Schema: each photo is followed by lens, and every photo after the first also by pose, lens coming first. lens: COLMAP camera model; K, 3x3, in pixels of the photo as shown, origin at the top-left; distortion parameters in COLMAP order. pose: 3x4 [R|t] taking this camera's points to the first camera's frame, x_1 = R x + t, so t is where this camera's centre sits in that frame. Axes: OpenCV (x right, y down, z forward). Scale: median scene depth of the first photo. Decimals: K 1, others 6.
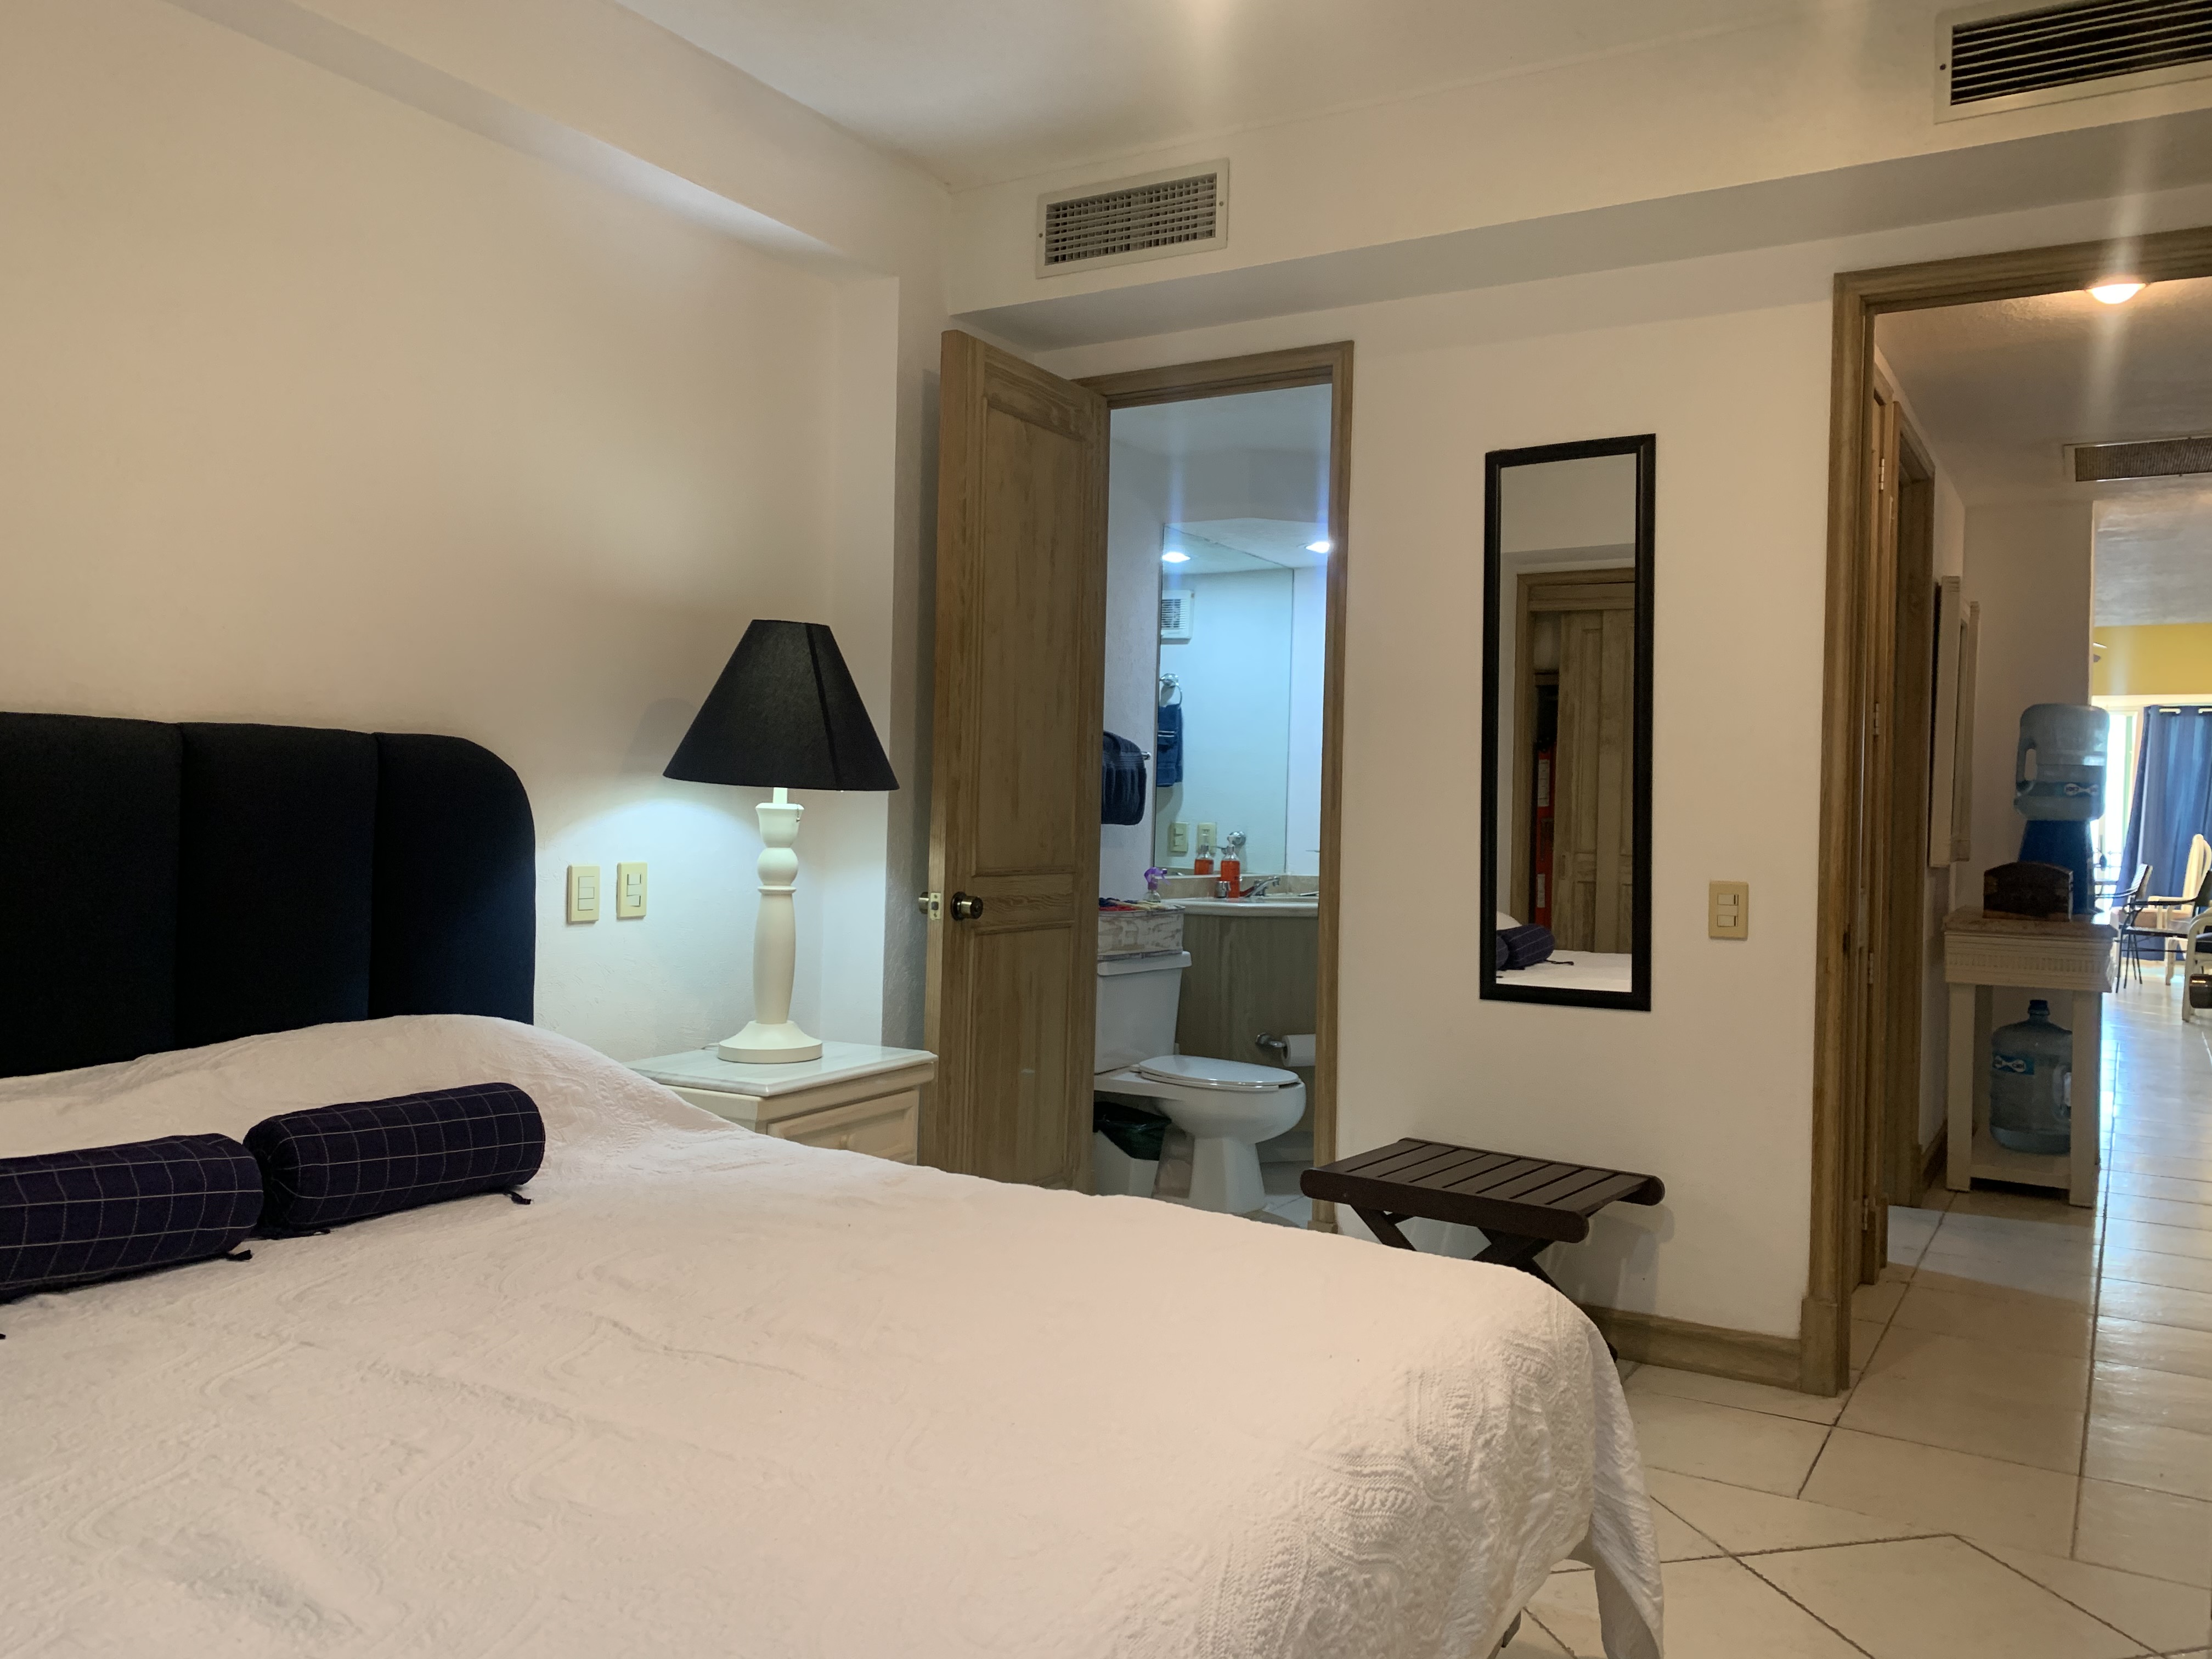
lens RADIAL K [[1688.7, 0, 1104.0], [0, 1688.7, 826.6], [0, 0, 1]] dist [0.023525, -0.027029]
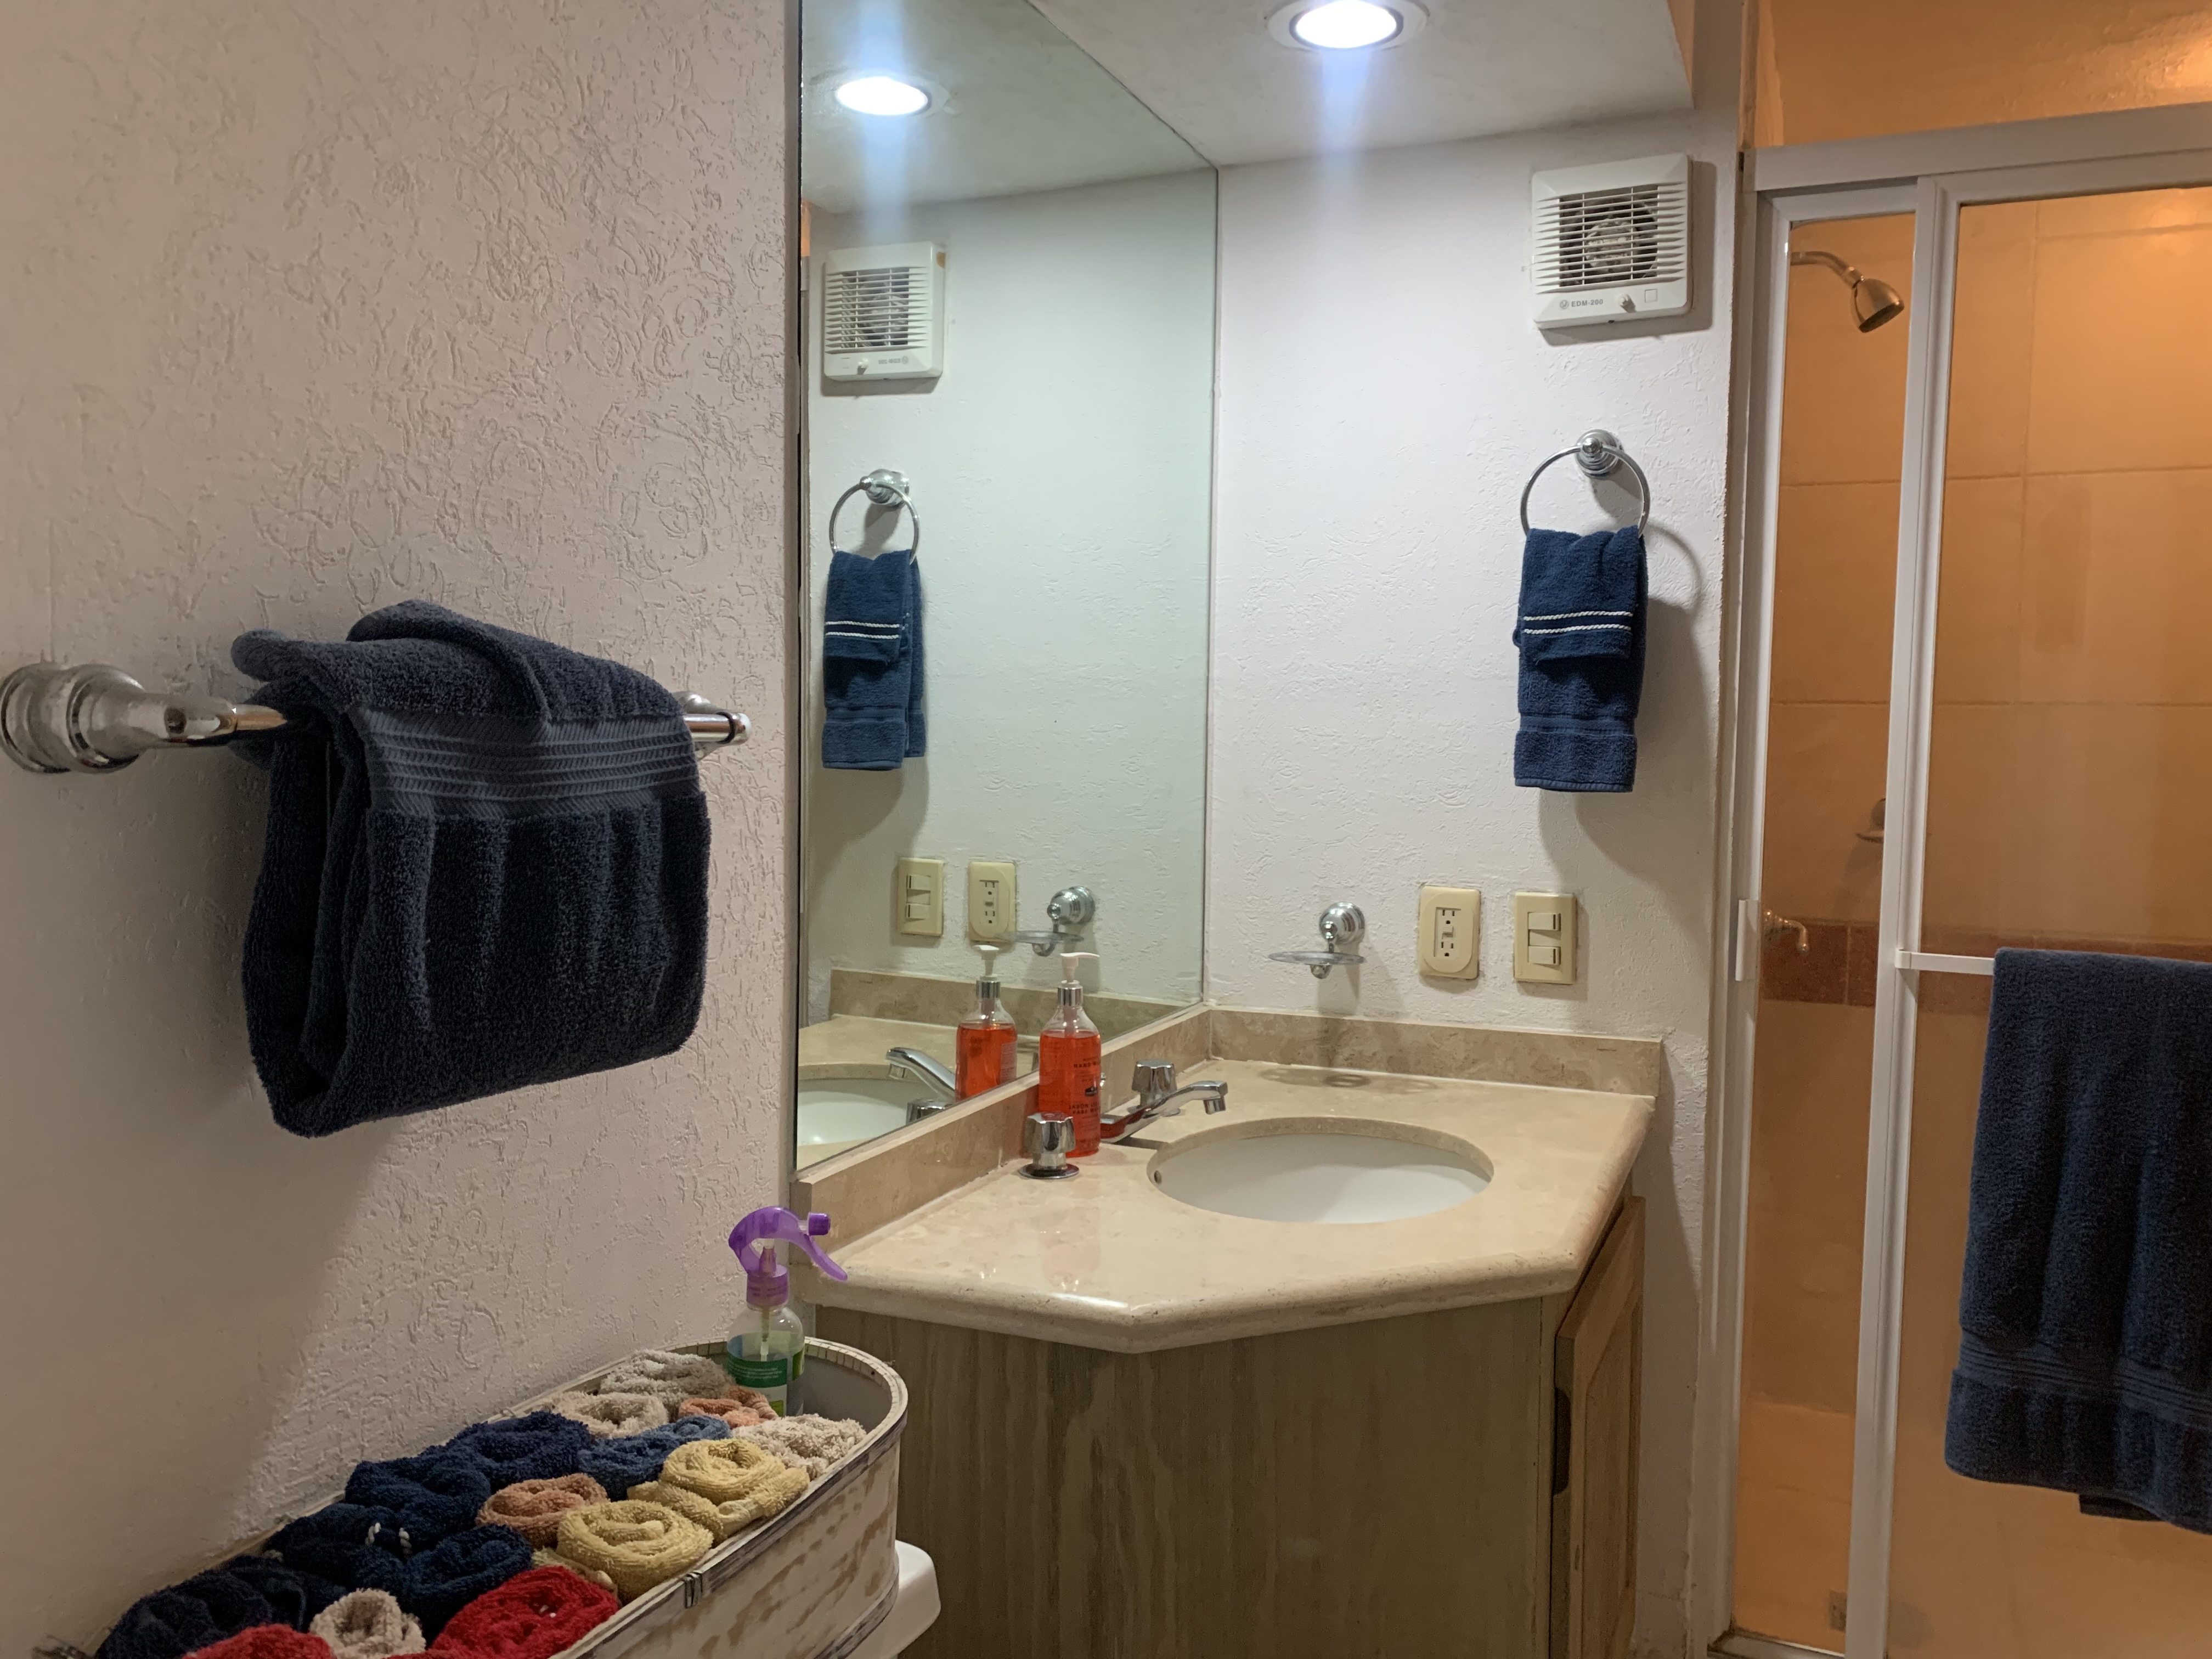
lens RADIAL K [[1699.0, 0, 1106.2], [0, 1699.0, 832.0], [0, 0, 1]] dist [0.005414, 0.000515]
pose [[0.991533, -0.023059, 0.127792, 0.038119], [0.014992, 0.997854, 0.063732, -0.034086], [-0.128988, -0.061277, 0.989751, 0.623707]]
